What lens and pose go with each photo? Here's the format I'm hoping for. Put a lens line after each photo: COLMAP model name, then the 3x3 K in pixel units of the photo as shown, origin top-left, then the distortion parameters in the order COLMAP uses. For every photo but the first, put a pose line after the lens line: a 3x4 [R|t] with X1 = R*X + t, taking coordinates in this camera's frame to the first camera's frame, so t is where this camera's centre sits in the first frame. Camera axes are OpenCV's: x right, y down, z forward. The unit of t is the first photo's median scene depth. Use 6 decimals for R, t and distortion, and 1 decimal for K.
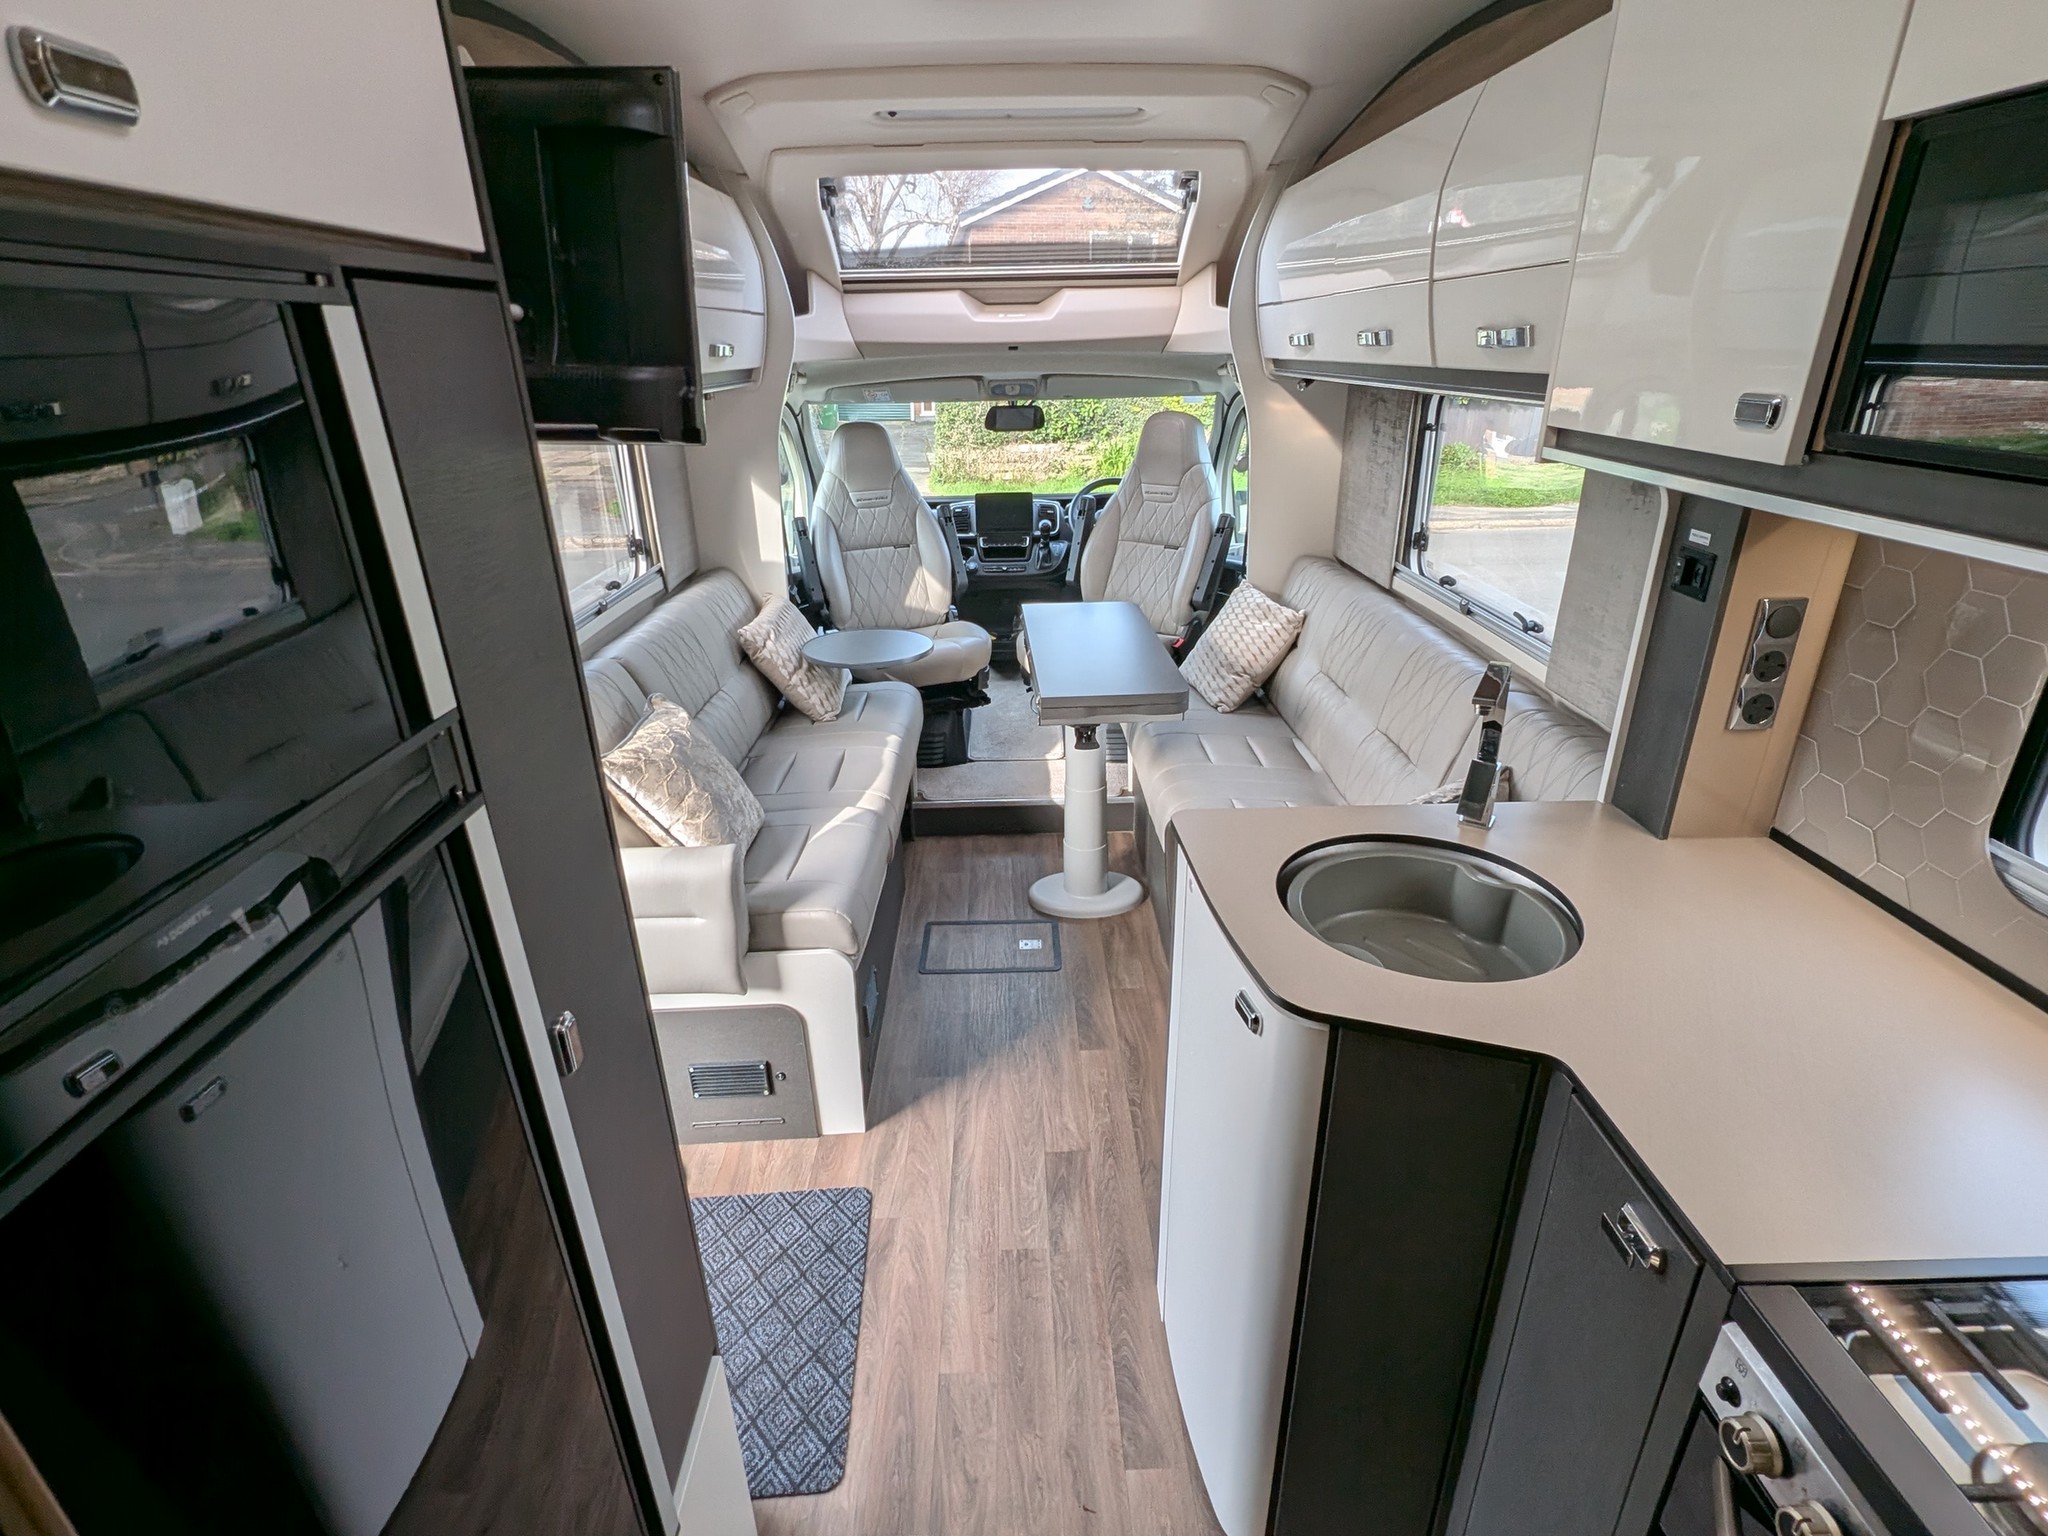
lens RADIAL K [[999.8, 0, 1028.8], [0, 999.8, 766.2], [0, 0, 1]] dist [0.000594, -0.000259]
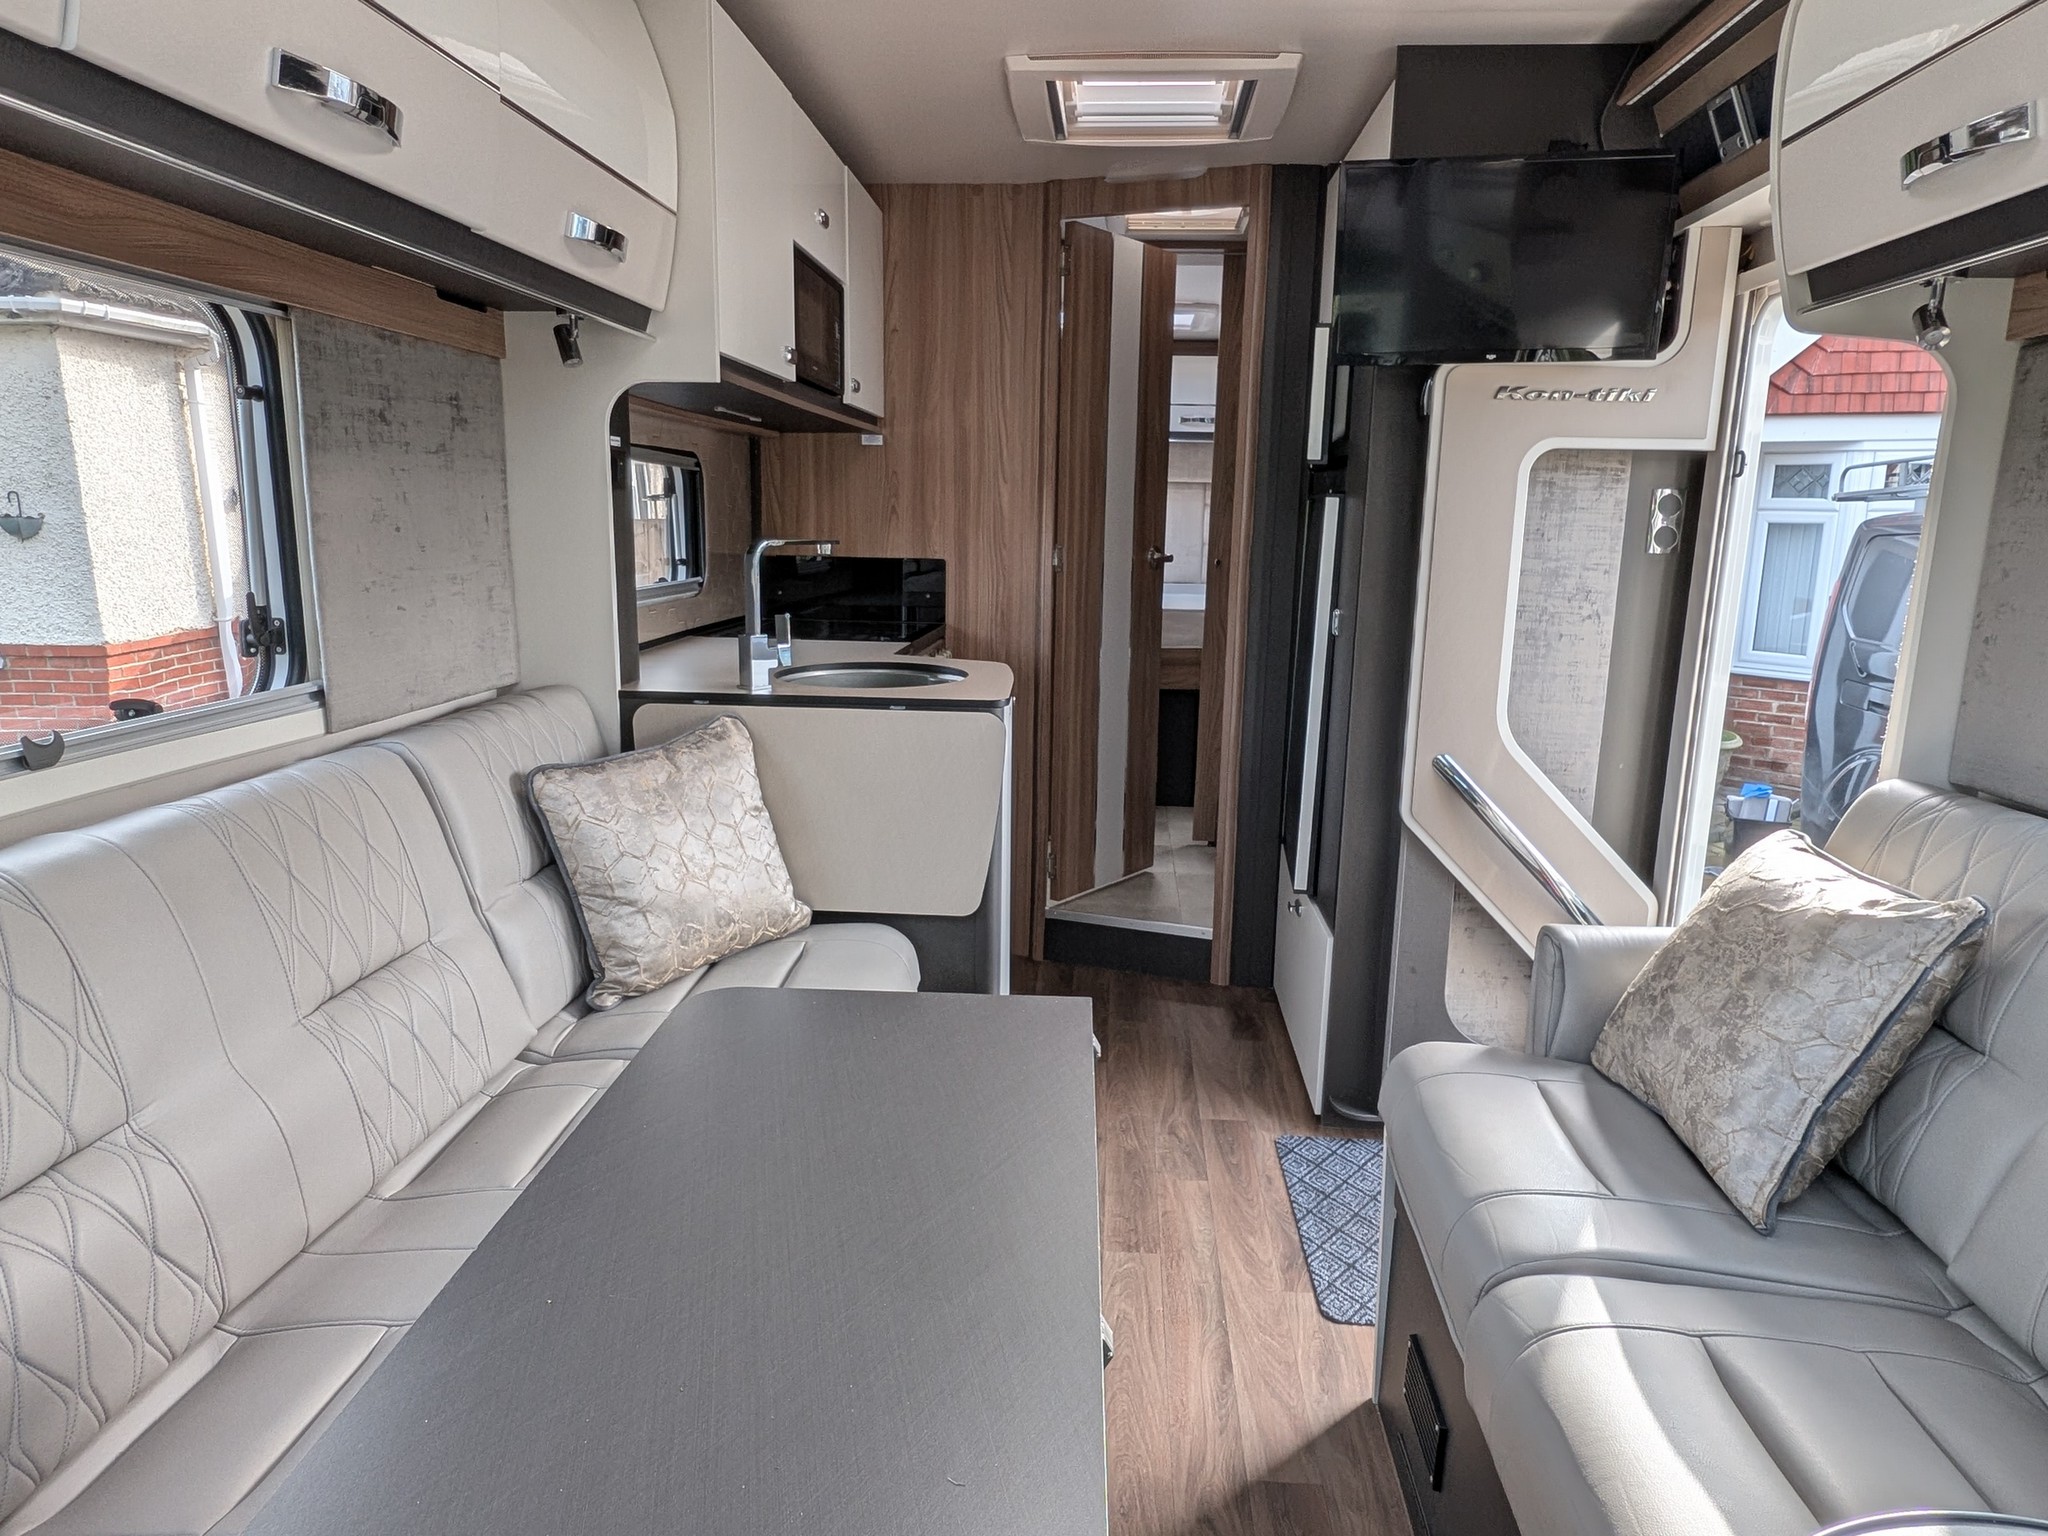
lens RADIAL K [[1205.5, 0, 1020.6], [0, 1205.5, 752.3], [0, 0, 1]] dist [-0.004114, -0.000954]
pose [[-0.994202, -0.015587, 0.106389, -0.009005], [0.046940, 0.827258, 0.559858, -0.313479], [-0.096738, 0.561606, -0.821730, 1.035575]]
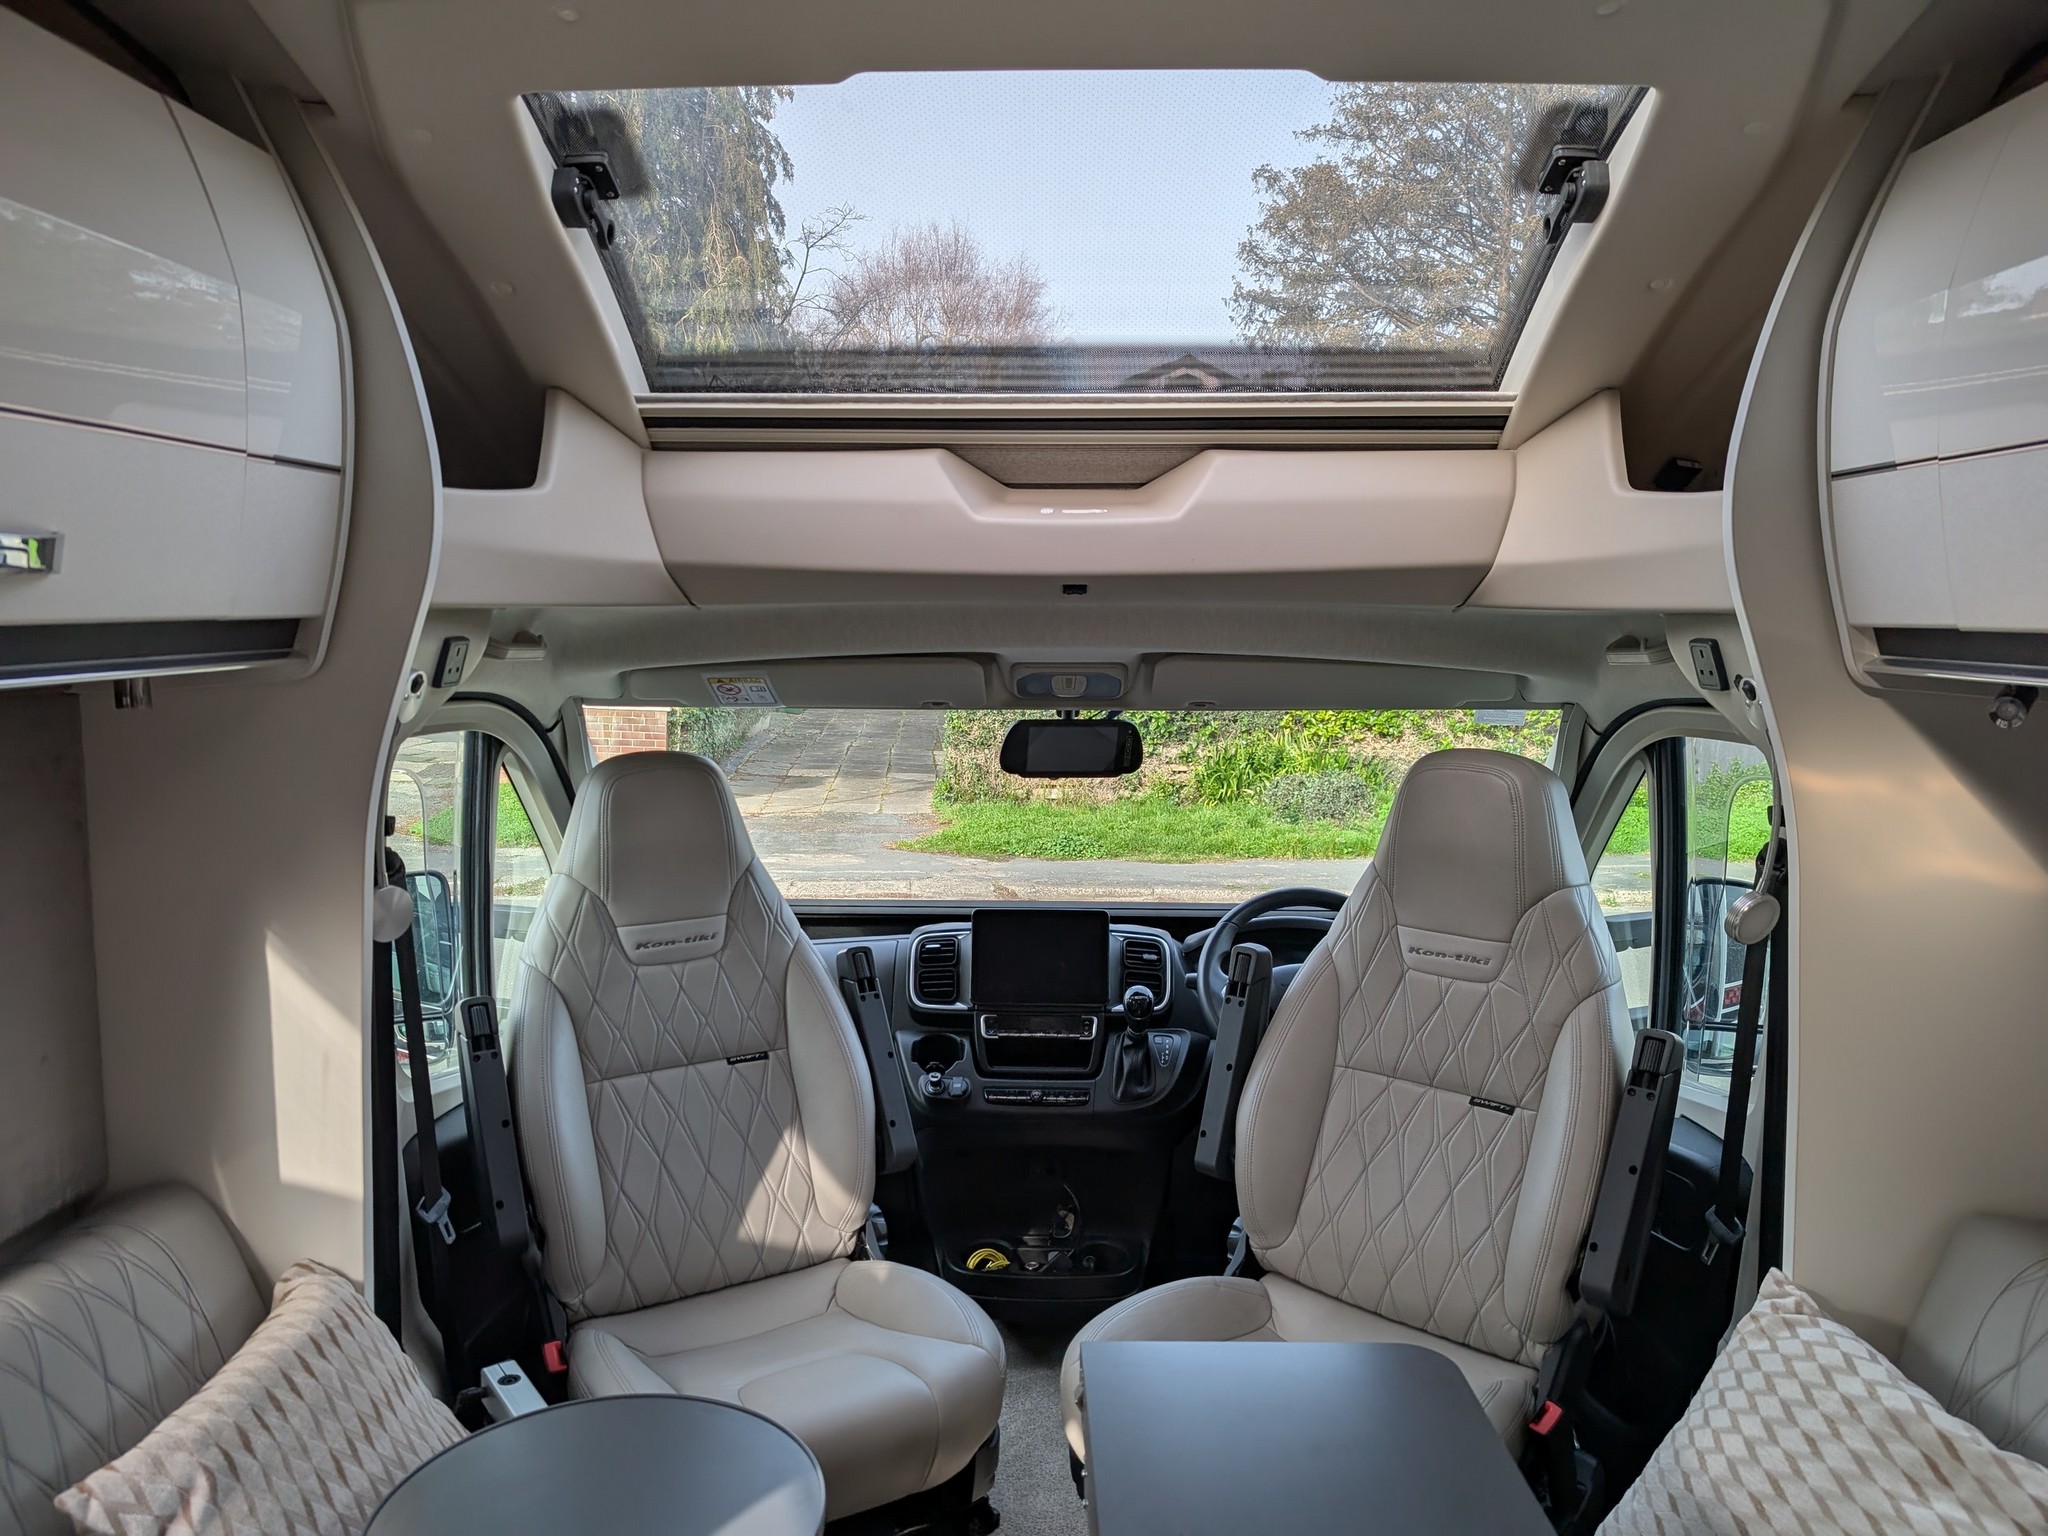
lens RADIAL K [[1448.4, 0, 1024.0], [0, 1448.4, 768.0], [0, 0, 1]] dist [-0.003119, -0.005728]
pose [[0.998737, 0.027198, -0.042245, -0.010809], [-0.038042, 0.958599, -0.282206, -0.213999], [0.032820, 0.283457, 0.958423, 0.535186]]
